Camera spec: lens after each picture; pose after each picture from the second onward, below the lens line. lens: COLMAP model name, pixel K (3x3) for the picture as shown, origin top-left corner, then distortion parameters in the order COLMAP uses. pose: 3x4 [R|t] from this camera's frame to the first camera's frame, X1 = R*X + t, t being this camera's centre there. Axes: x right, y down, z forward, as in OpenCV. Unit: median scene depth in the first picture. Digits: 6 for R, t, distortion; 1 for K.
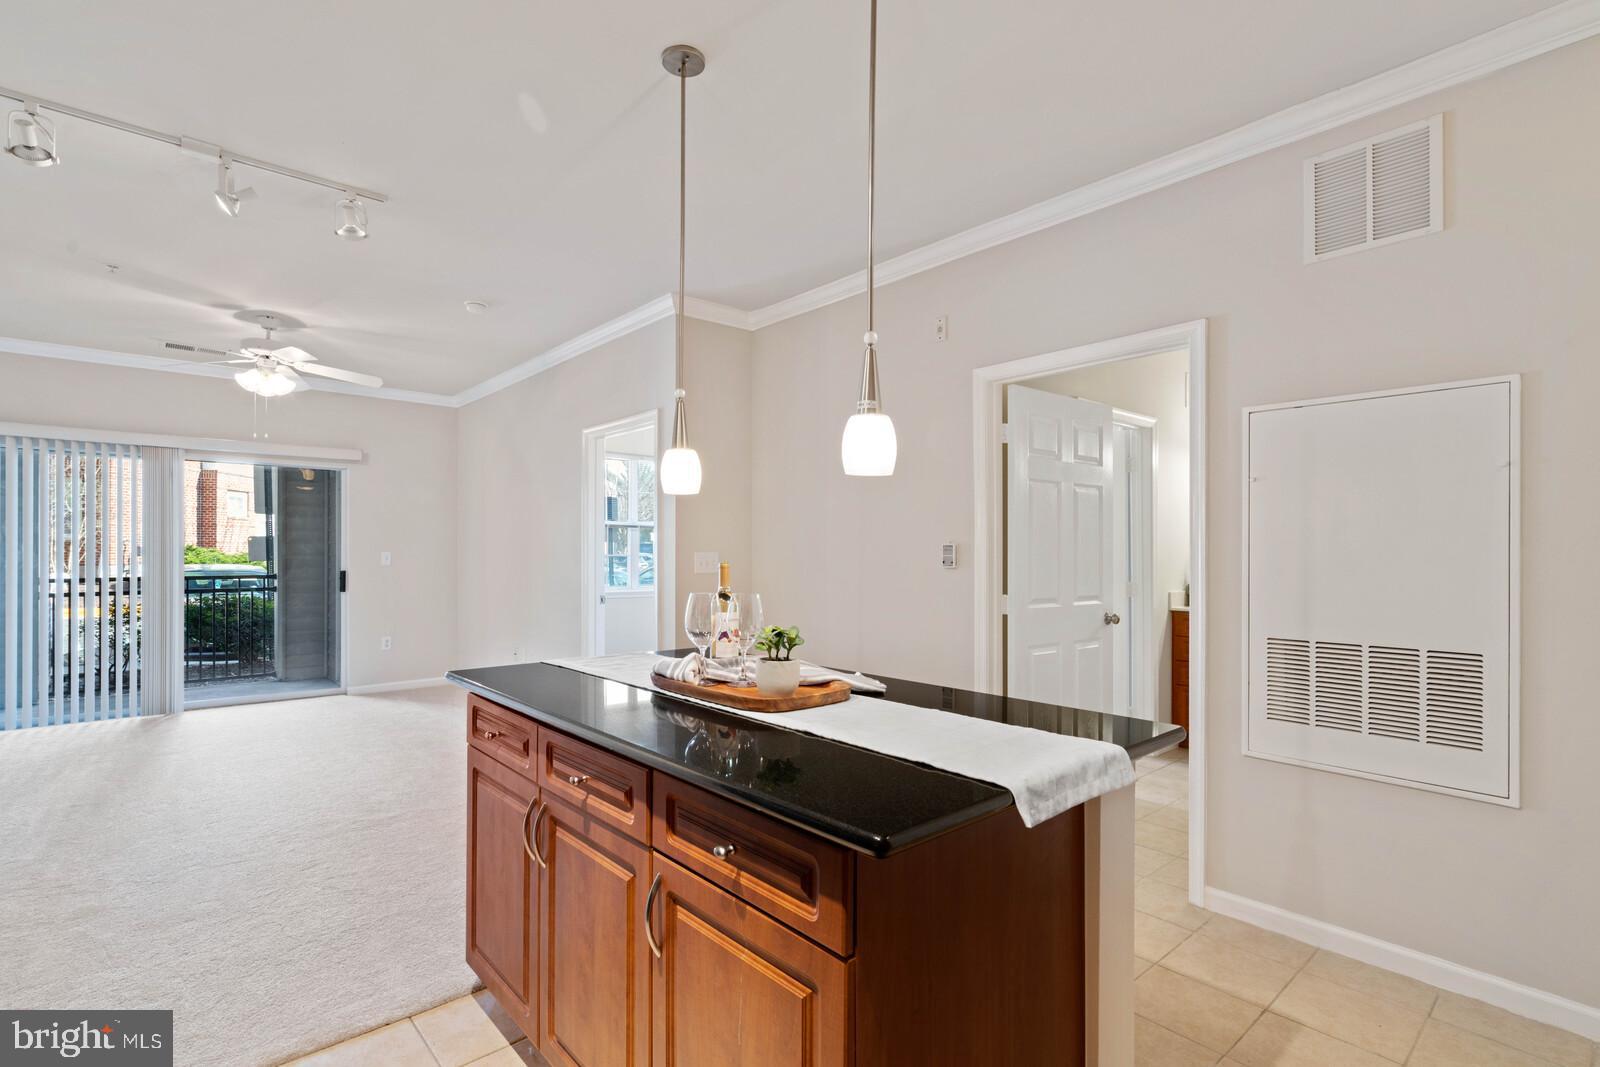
lens RADIAL K [[769.4, 0, 798.5], [0, 769.4, 556.4], [0, 0, 1]] dist [-0.000055, -0.000004]
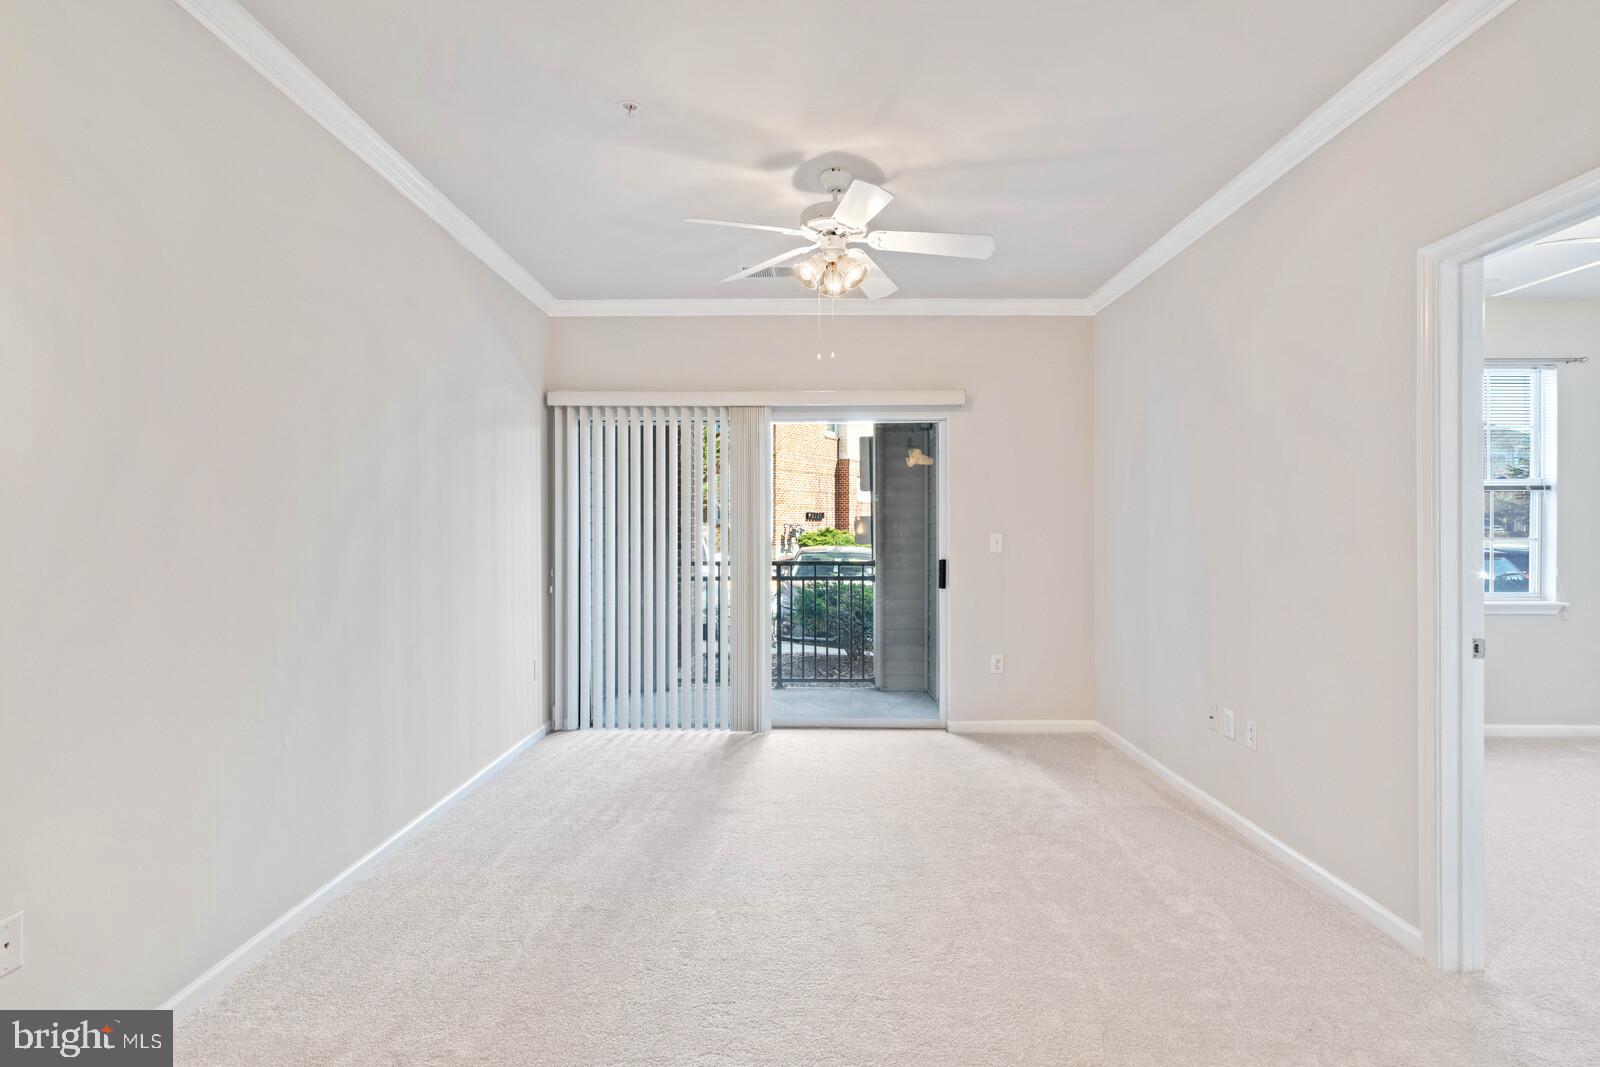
lens RADIAL K [[779.4, 0, 794.7], [0, 779.4, 525.0], [0, 0, 1]] dist [0.000125, 0.000432]
pose [[0.742201, -0.009746, -0.670106, -0.191560], [-0.000754, 0.999881, -0.015378, -0.002555], [0.670176, 0.011919, 0.742106, 0.341312]]
